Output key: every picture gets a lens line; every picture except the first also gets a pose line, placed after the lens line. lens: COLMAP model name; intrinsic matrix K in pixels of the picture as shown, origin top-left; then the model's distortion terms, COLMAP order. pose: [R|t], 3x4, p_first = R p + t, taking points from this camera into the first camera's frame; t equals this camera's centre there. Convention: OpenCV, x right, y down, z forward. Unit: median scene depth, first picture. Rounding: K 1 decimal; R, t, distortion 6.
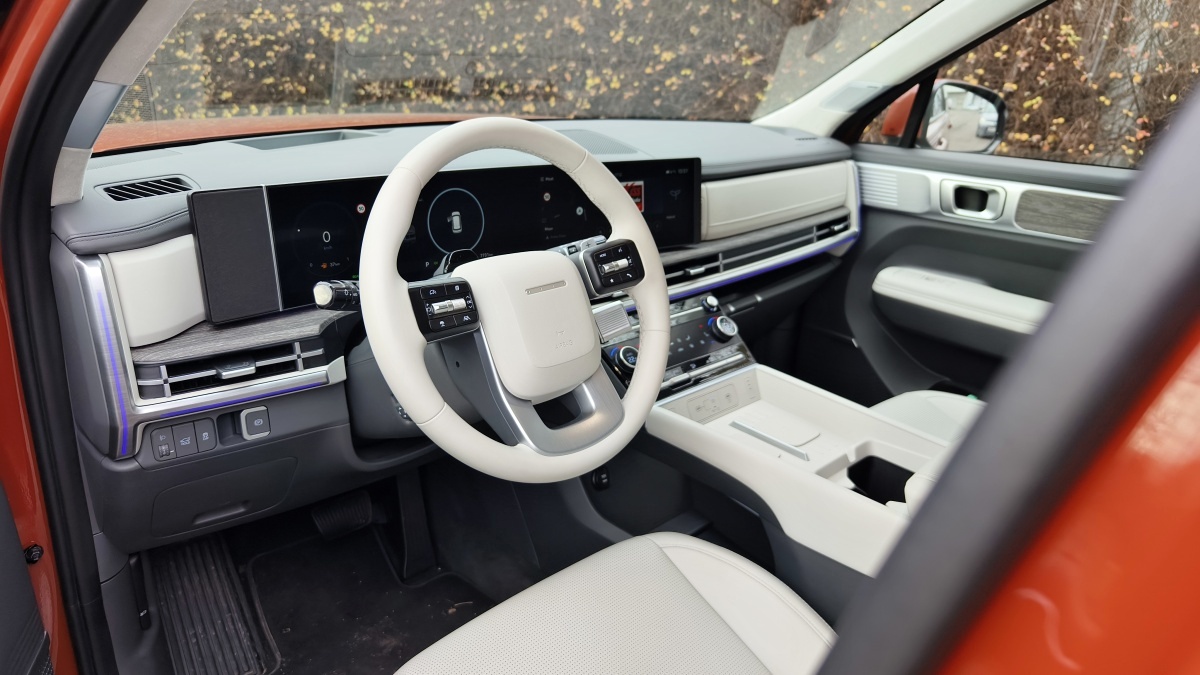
lens RADIAL K [[818.6, 0, 601.1], [0, 818.6, 315.8], [0, 0, 1]] dist [0.036968, -0.001474]
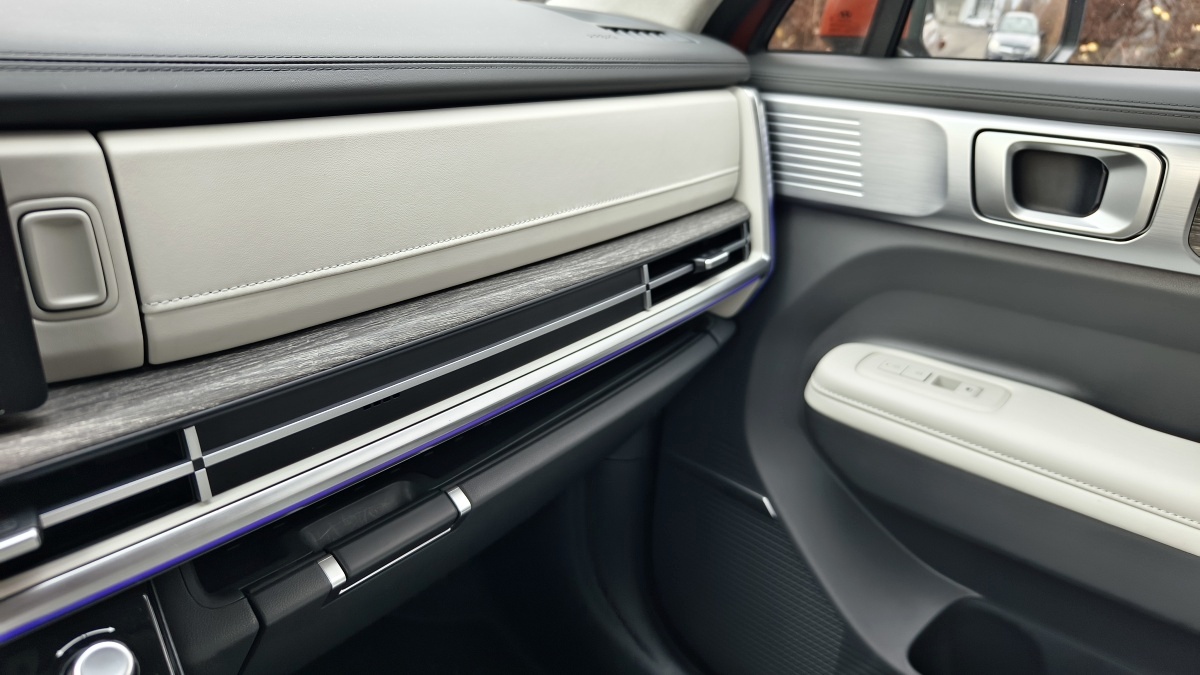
lens RADIAL K [[841.4, 0, 600.0], [0, 841.4, 337.5], [0, 0, 1]] dist [0.045725, -0.094947]
pose [[0.996316, -0.031459, 0.079777, 0.209345], [0.027780, 0.998517, 0.046810, -0.094088], [-0.081131, -0.044421, 0.995713, 0.632059]]
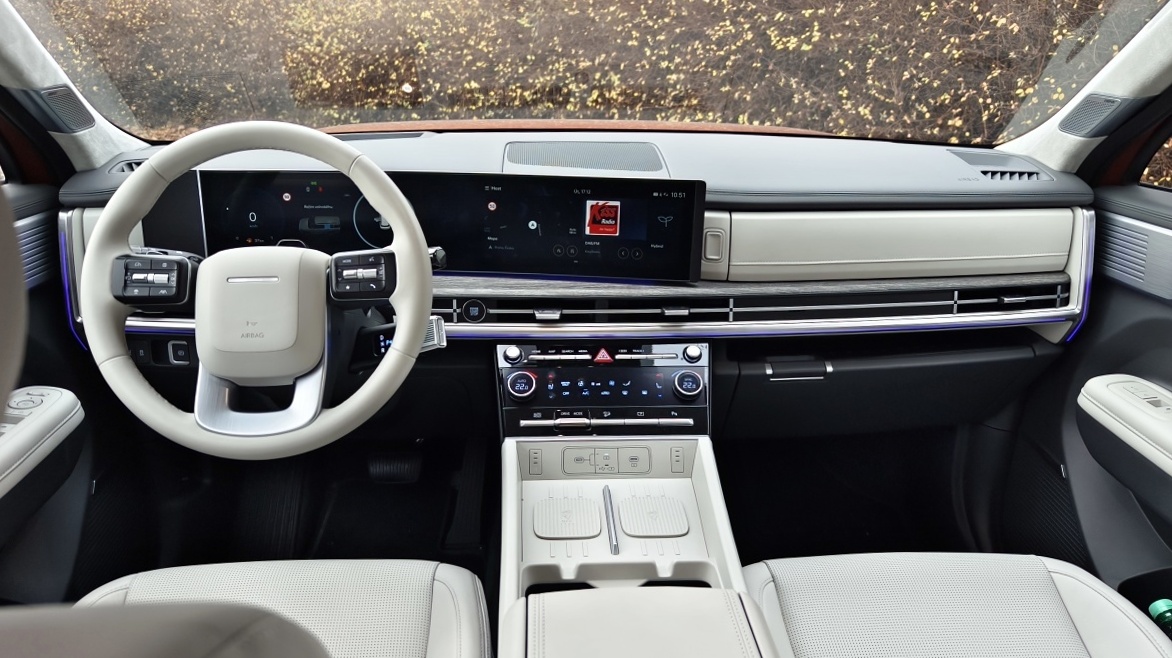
lens RADIAL K [[821.8, 0, 586.0], [0, 821.8, 329.0], [0, 0, 1]] dist [0.045725, -0.094947]
pose [[0.751412, 0.191898, -0.631313, 0.481690], [-0.188641, 0.979318, 0.073152, -0.067239], [0.632293, 0.064124, 0.772071, 0.224760]]
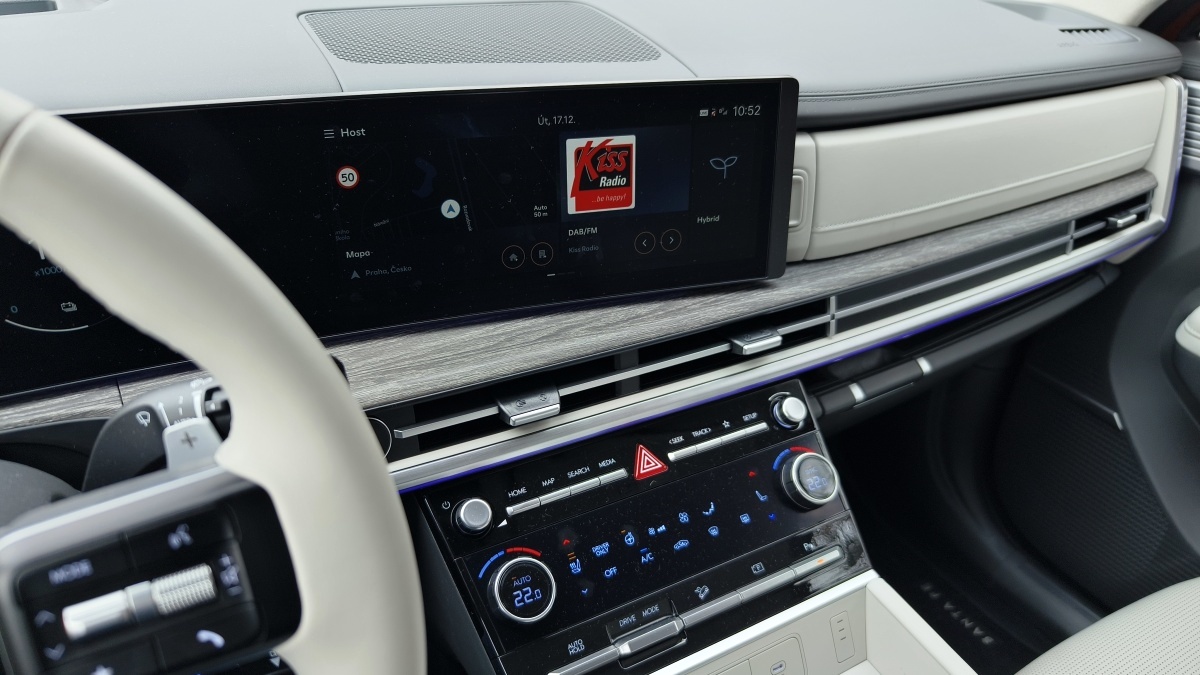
lens RADIAL K [[820.6, 0, 600.0], [0, 820.6, 337.5], [0, 0, 1]] dist [-0.003418, -0.001910]
pose [[0.965555, 0.109842, -0.235879, 0.111243], [-0.069602, 0.982525, 0.172625, -0.104312], [0.250718, -0.150262, 0.956327, 0.454112]]
